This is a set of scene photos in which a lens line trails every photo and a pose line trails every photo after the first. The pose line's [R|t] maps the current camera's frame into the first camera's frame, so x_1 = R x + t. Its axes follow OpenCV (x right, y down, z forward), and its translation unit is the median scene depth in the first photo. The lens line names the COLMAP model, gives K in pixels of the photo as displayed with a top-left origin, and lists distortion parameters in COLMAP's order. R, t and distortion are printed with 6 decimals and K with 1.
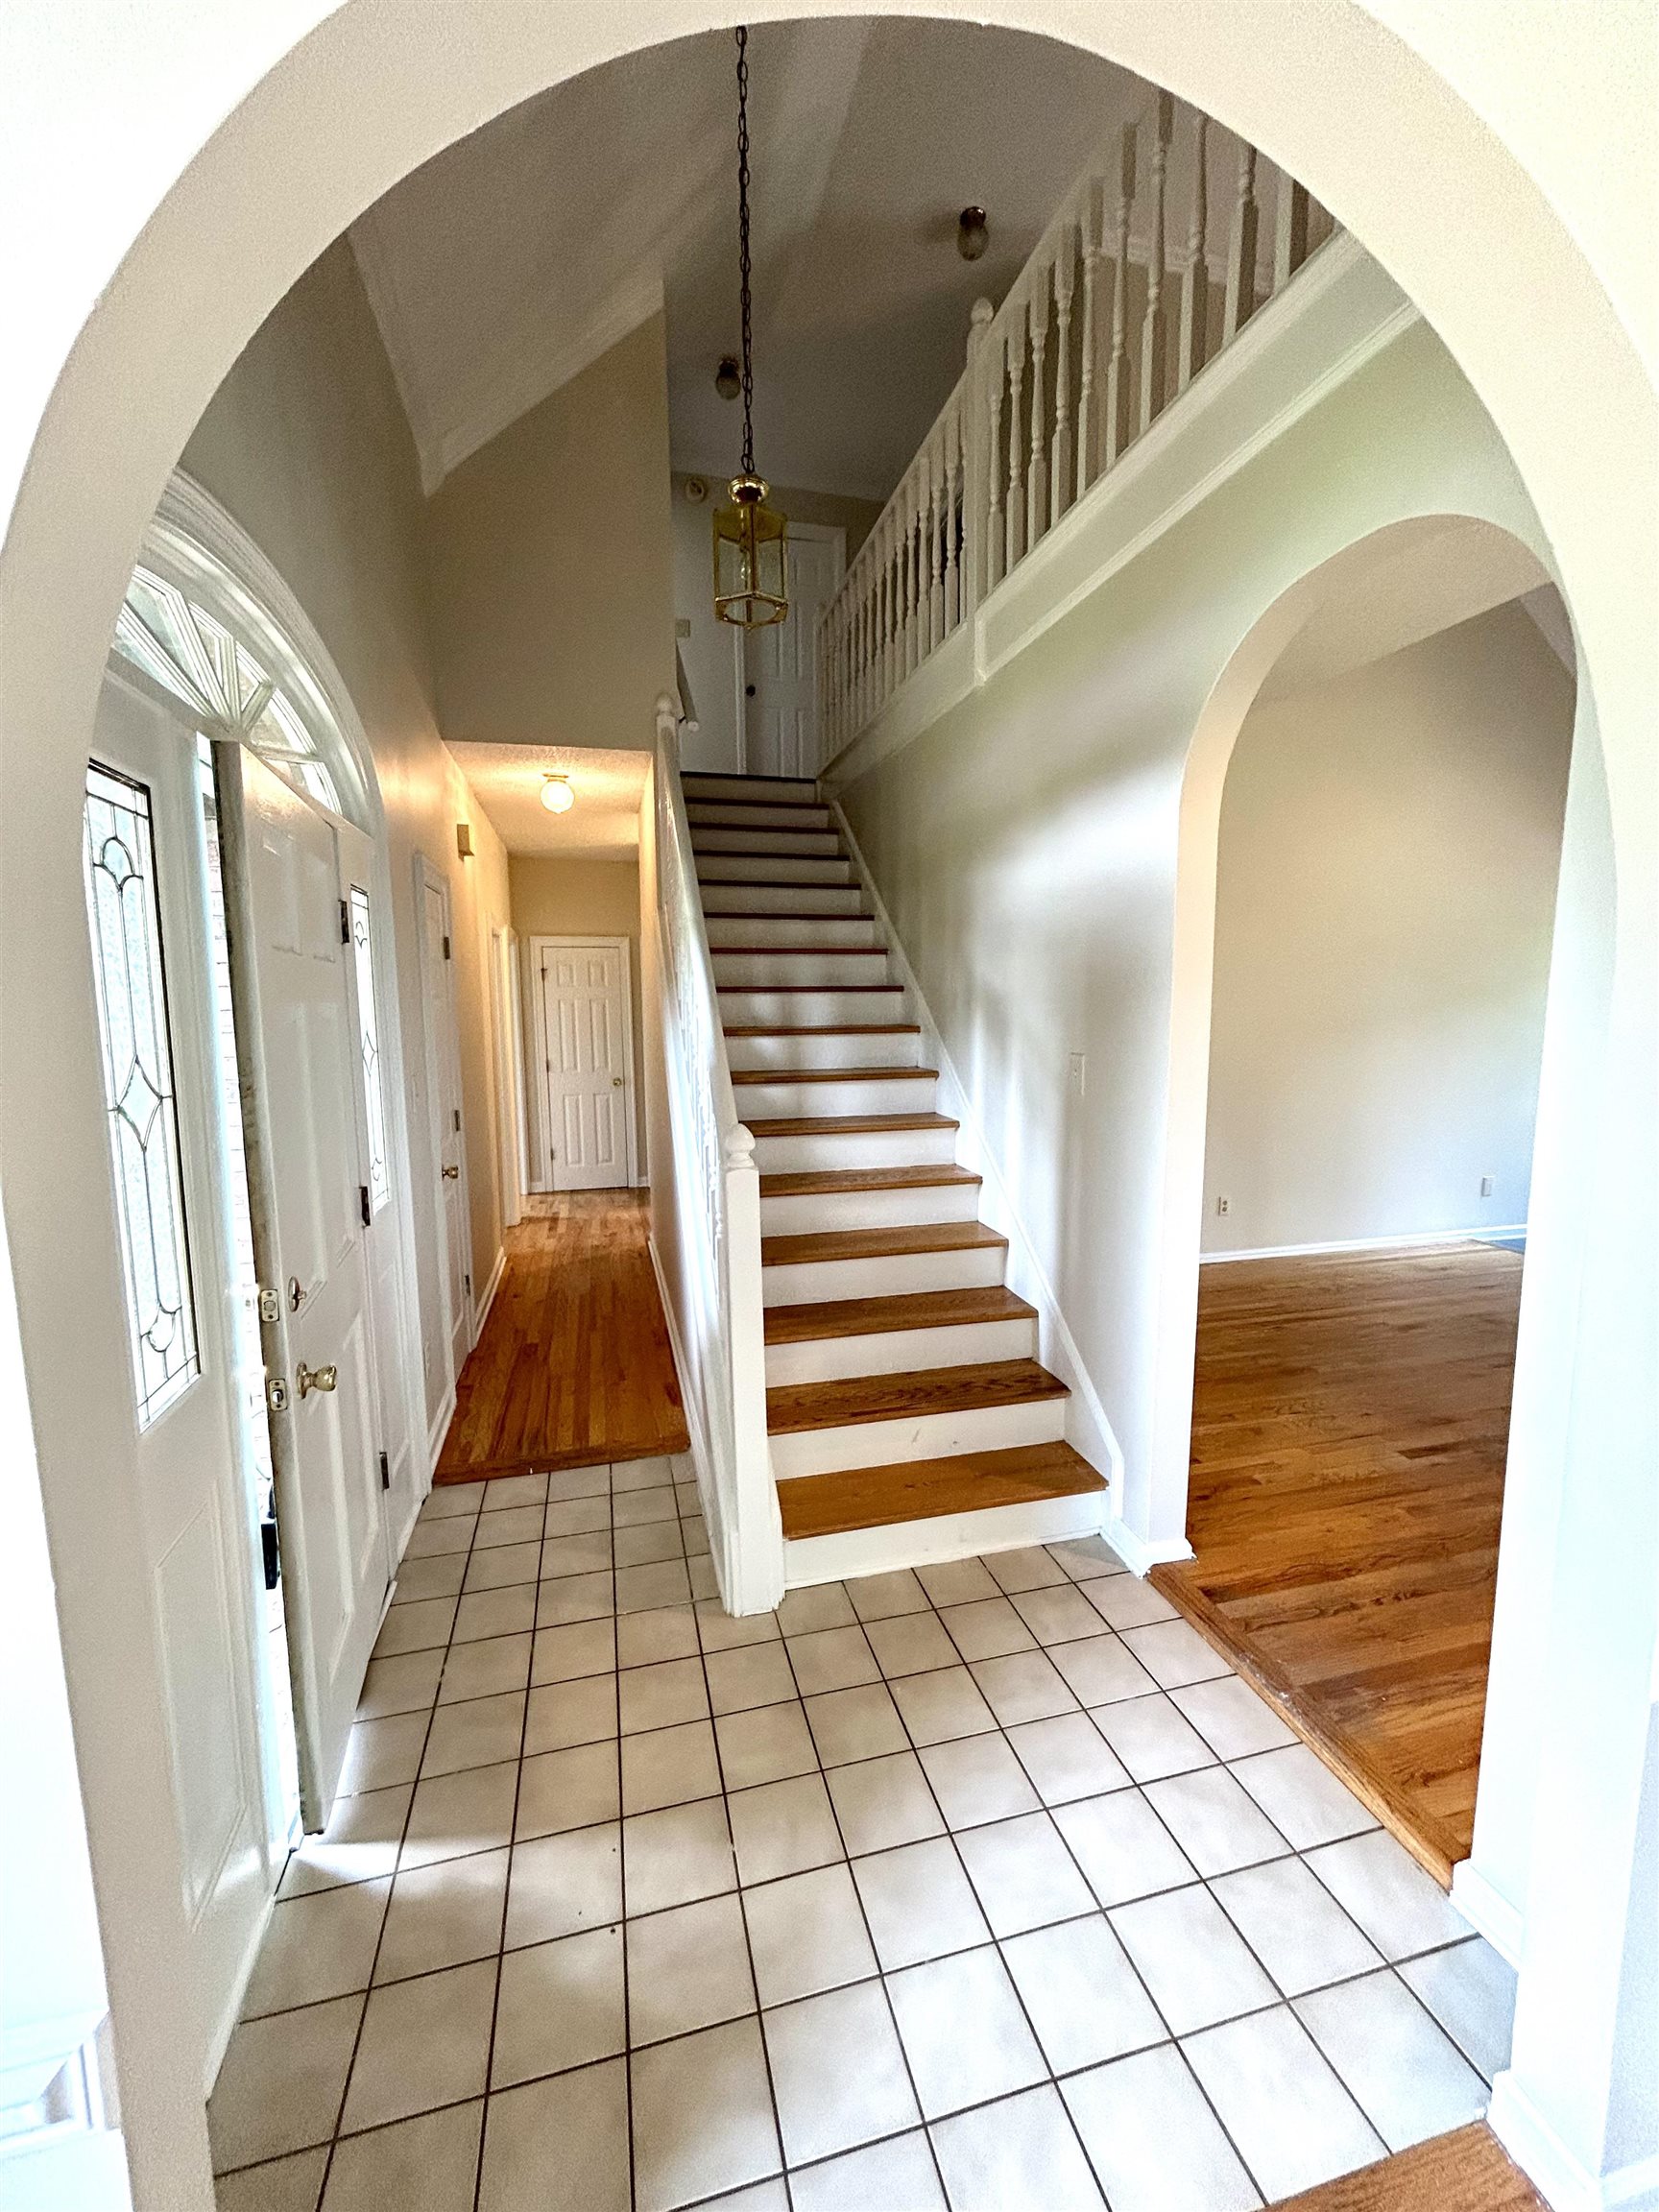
lens RADIAL K [[890.7, 0, 833.0], [0, 890.7, 1108.5], [0, 0, 1]] dist [-0.004524, 0.000147]
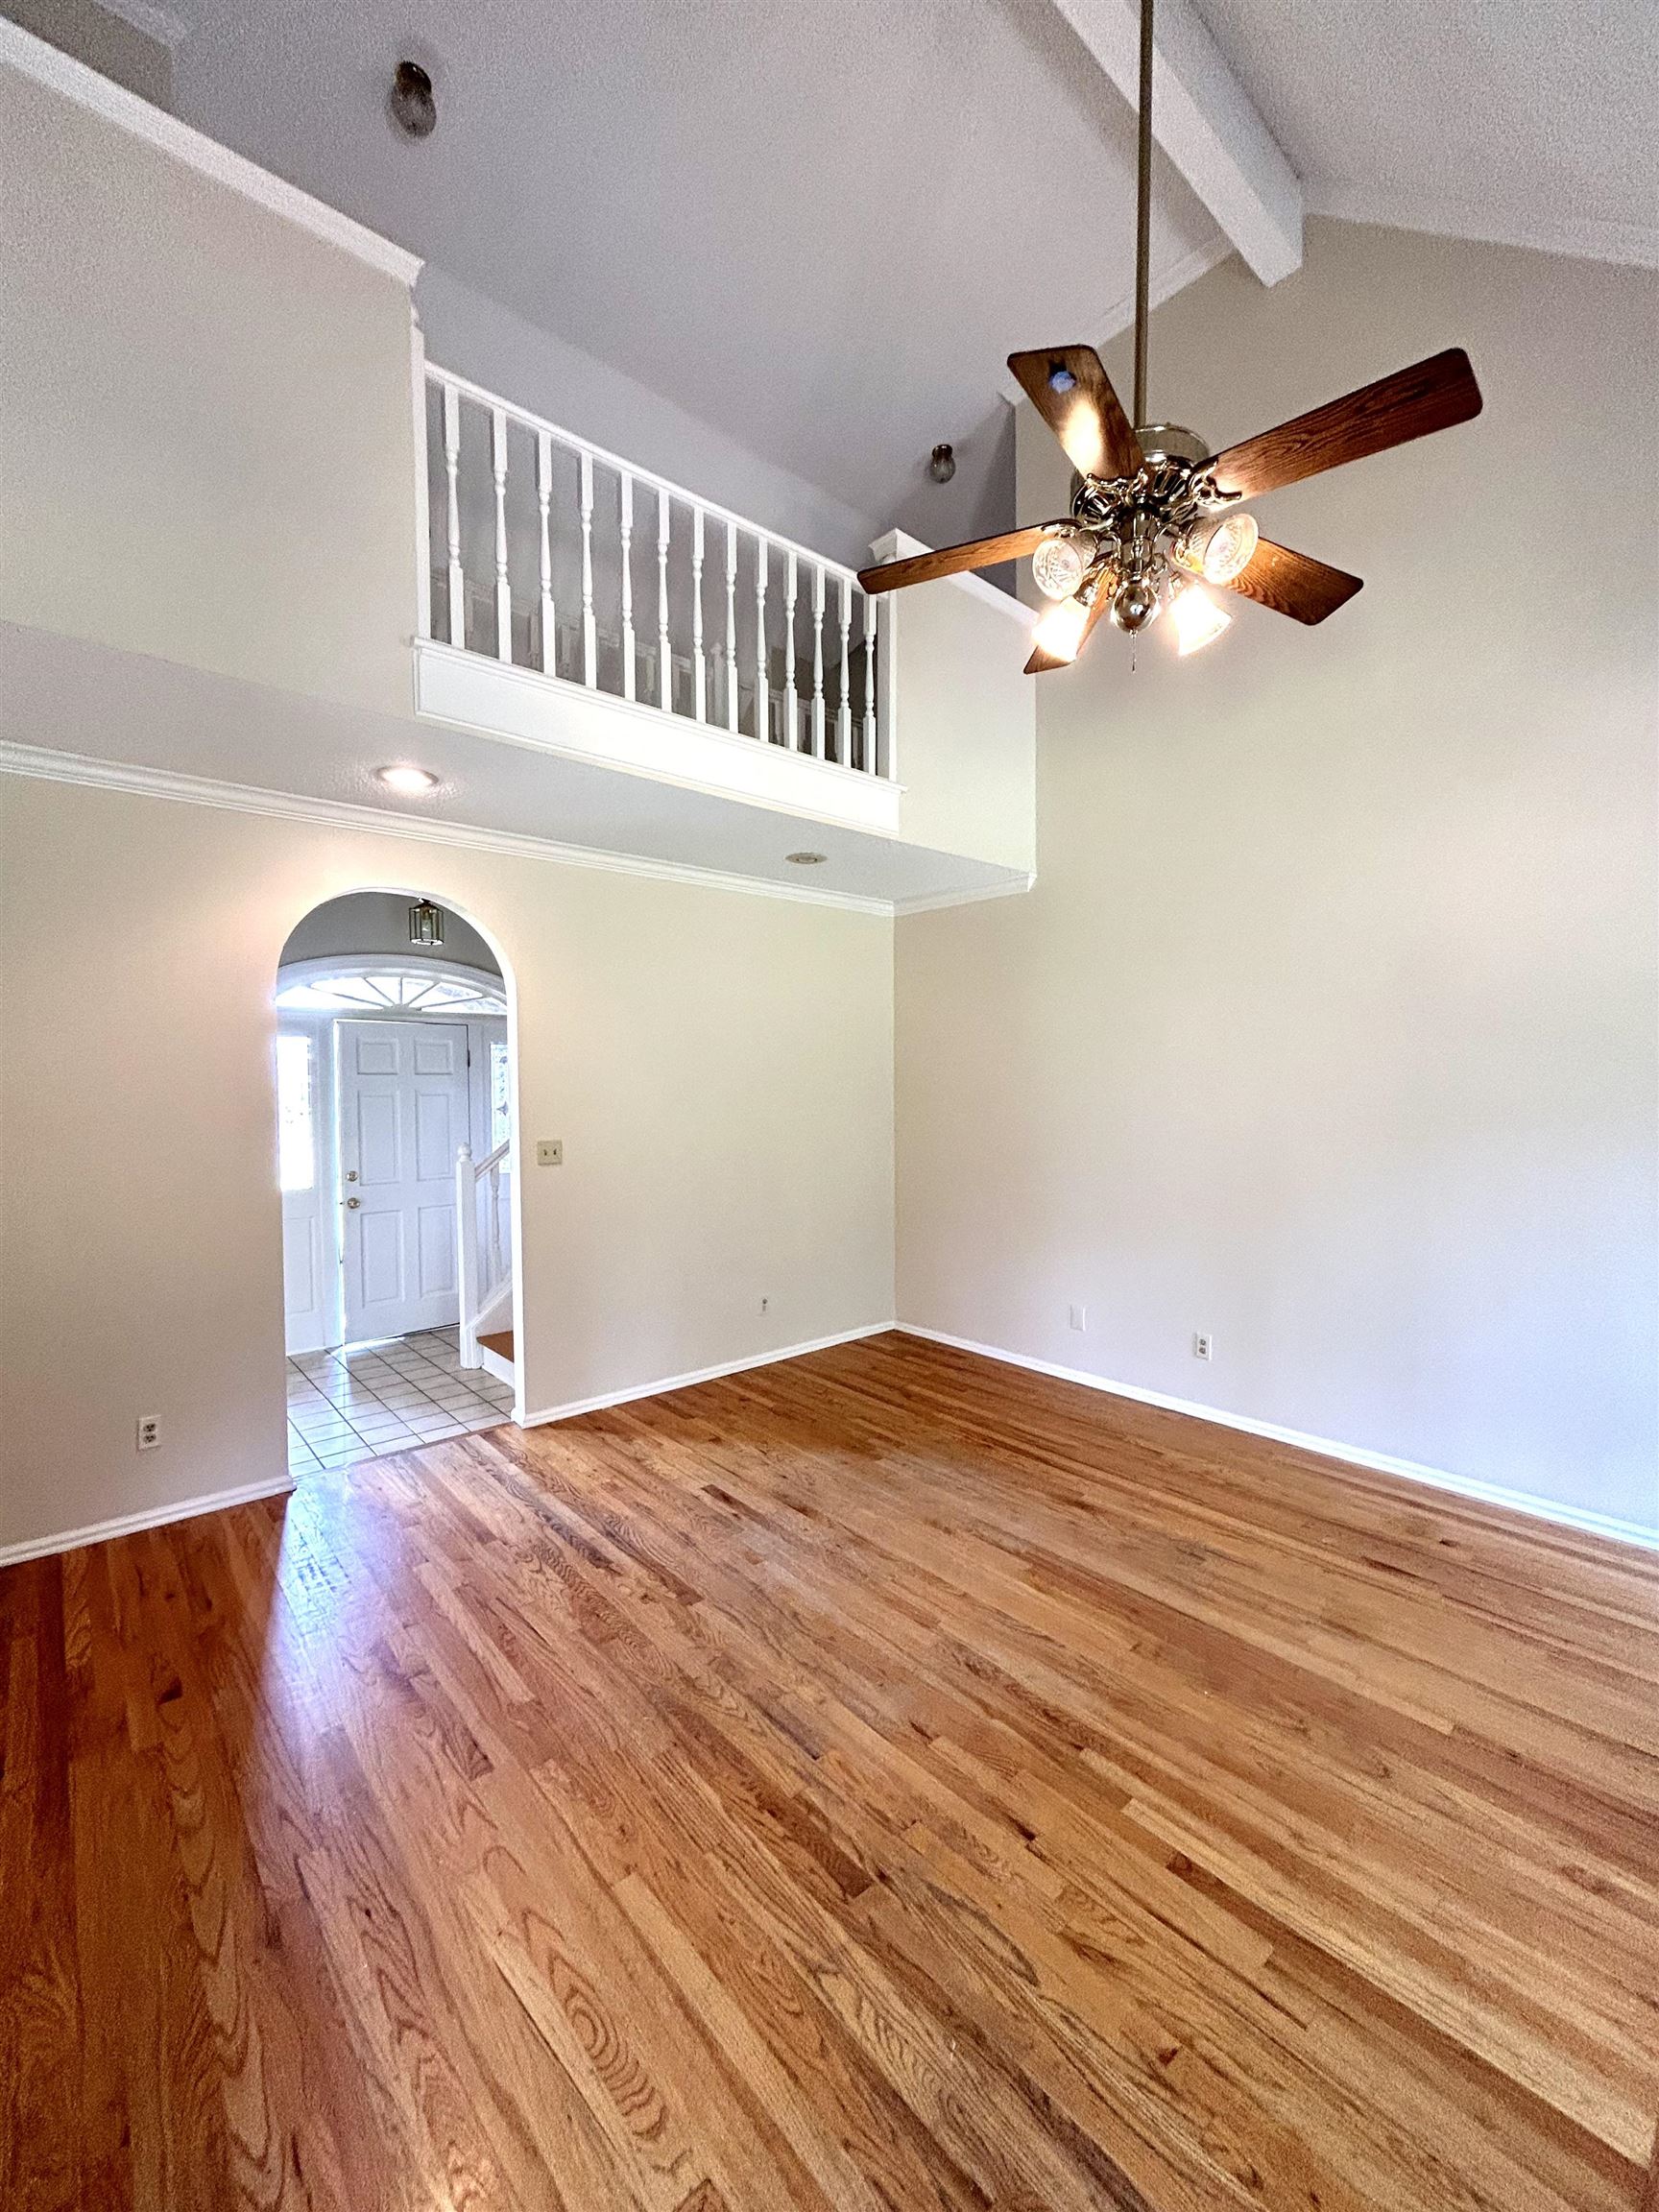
lens RADIAL K [[890.7, 0, 833.1], [0, 890.7, 1110.1], [0, 0, 1]] dist [-0.004524, 0.000147]
pose [[0.447131, 0.034772, -0.893792, 1.735932], [-0.099540, 0.994972, -0.011088, -0.100576], [0.888912, 0.093925, 0.448344, 0.583821]]
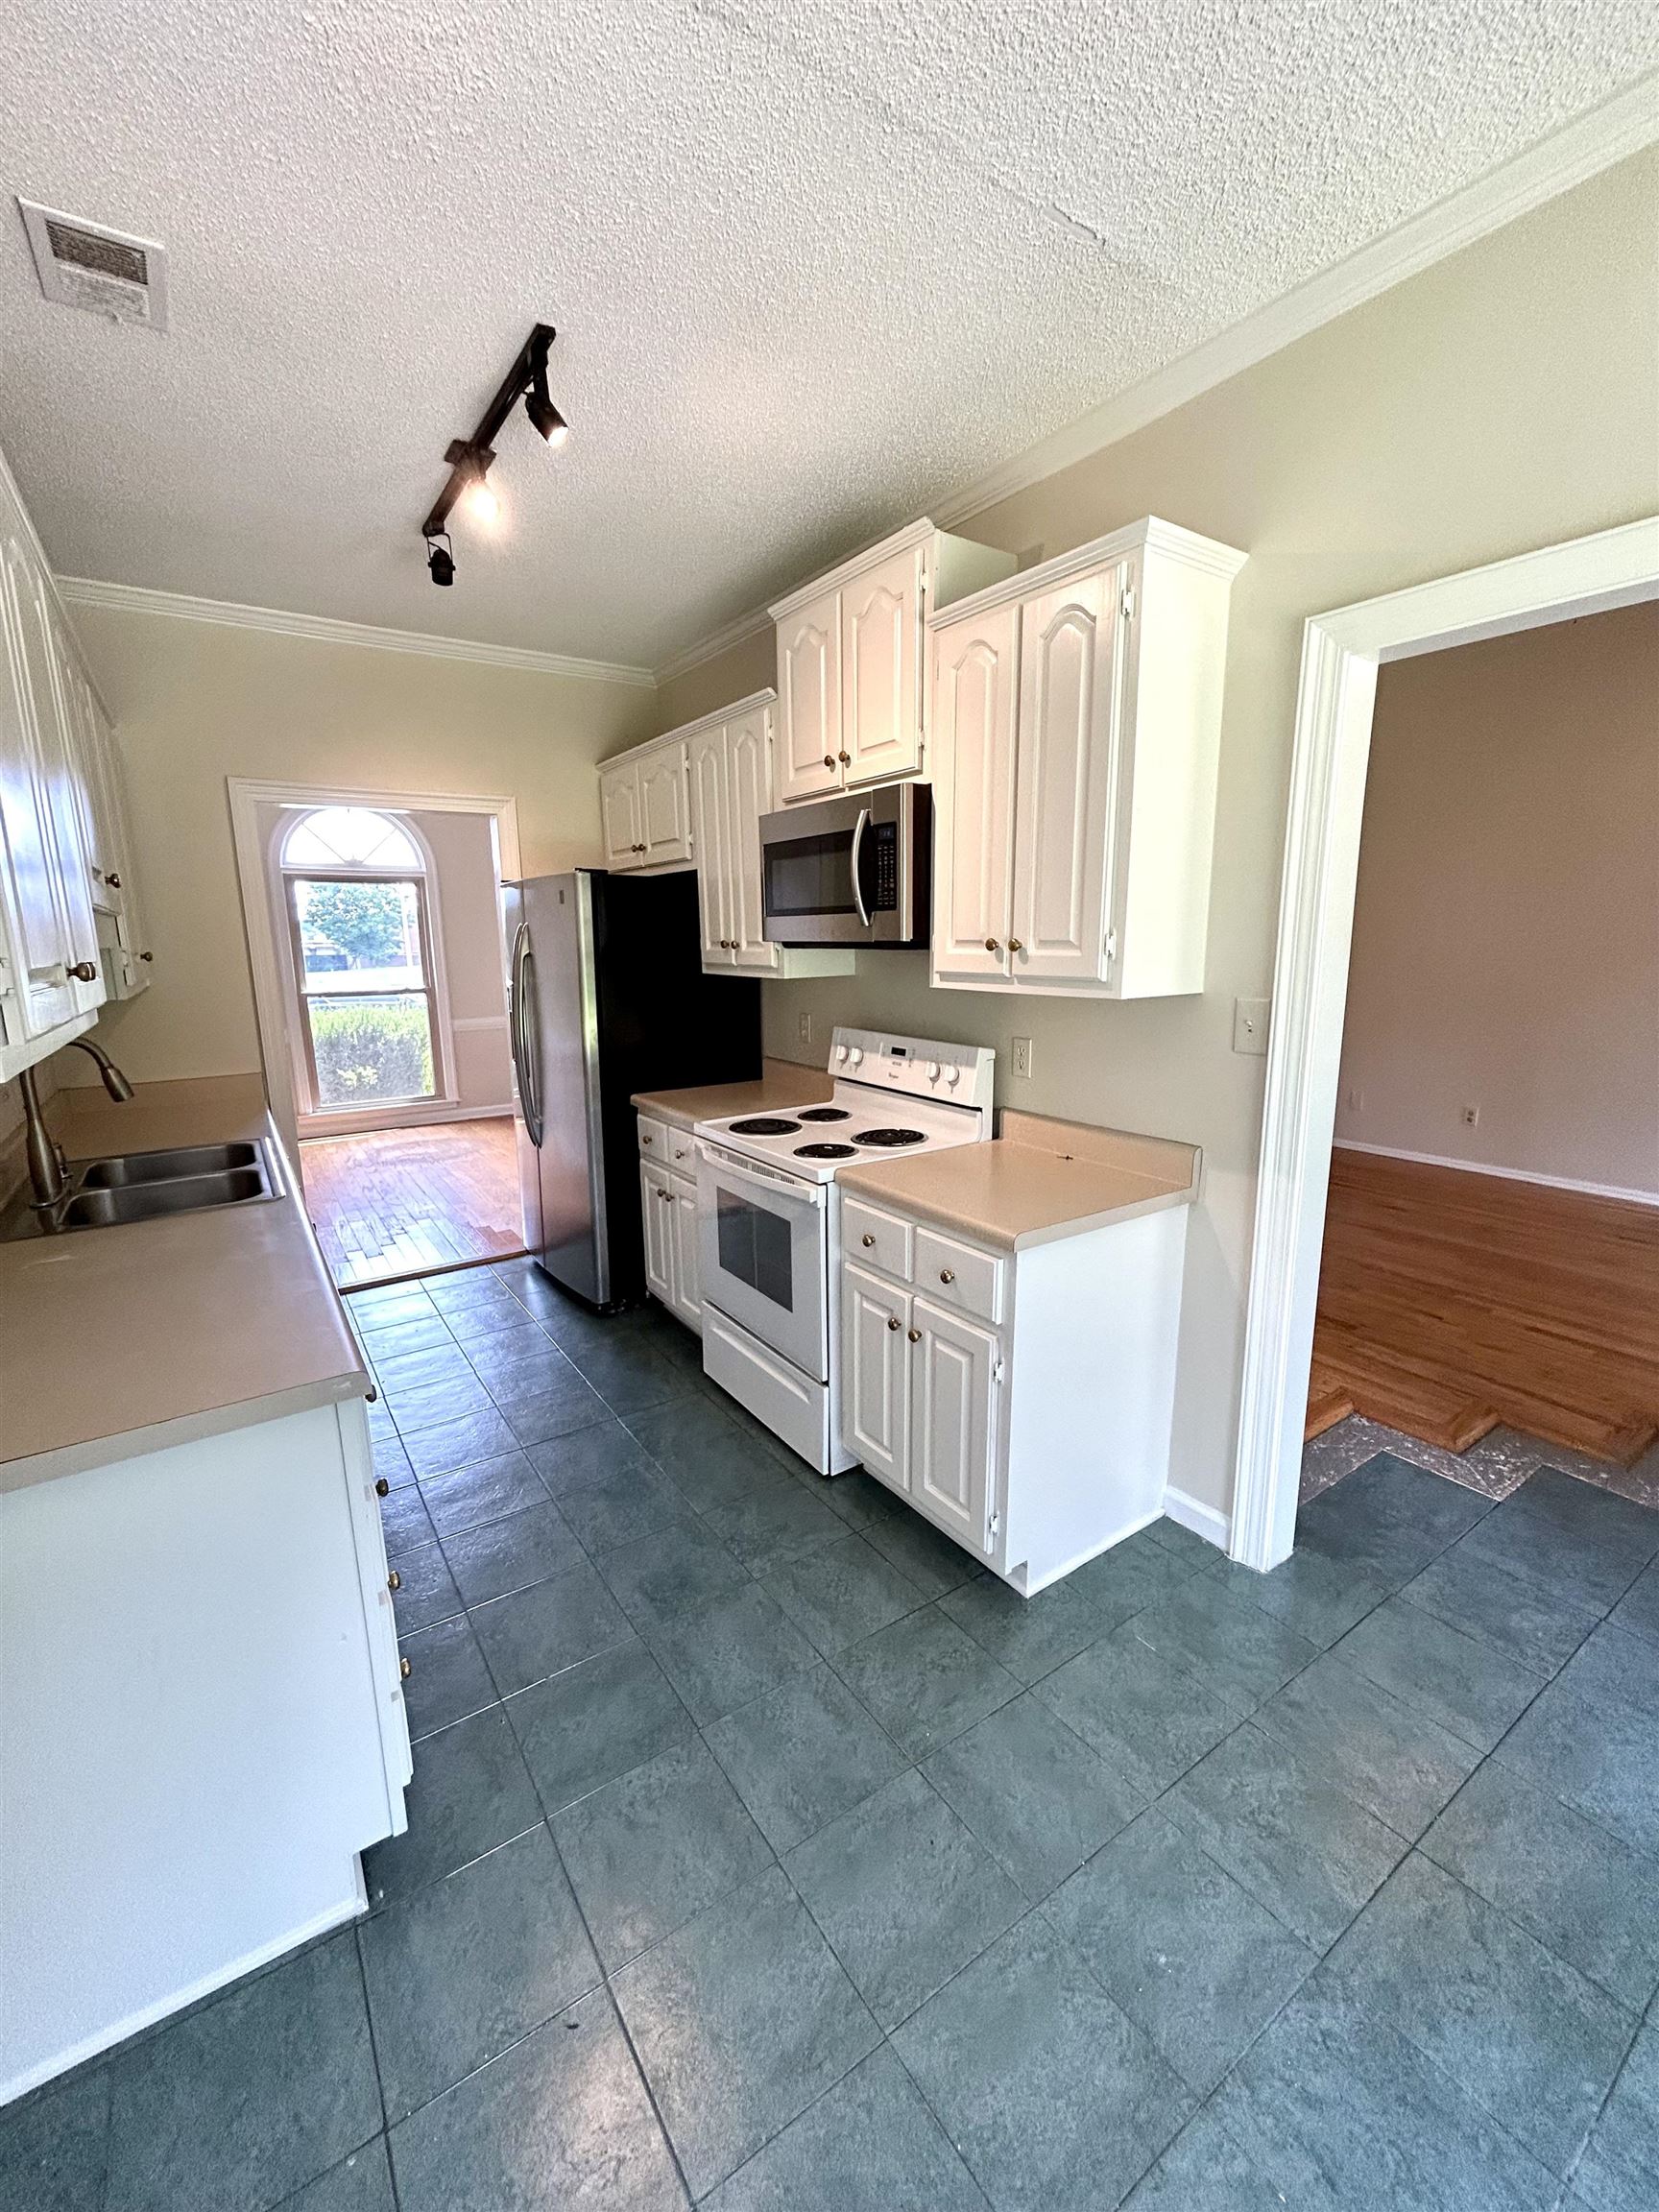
lens RADIAL K [[890.7, 0, 826.2], [0, 890.7, 1107.3], [0, 0, 1]] dist [-0.004524, 0.000147]
pose [[0.337460, 0.188029, -0.922370, 2.003753], [-0.102673, 0.981354, 0.162489, 0.011772], [0.935724, 0.039869, 0.350473, -0.128453]]
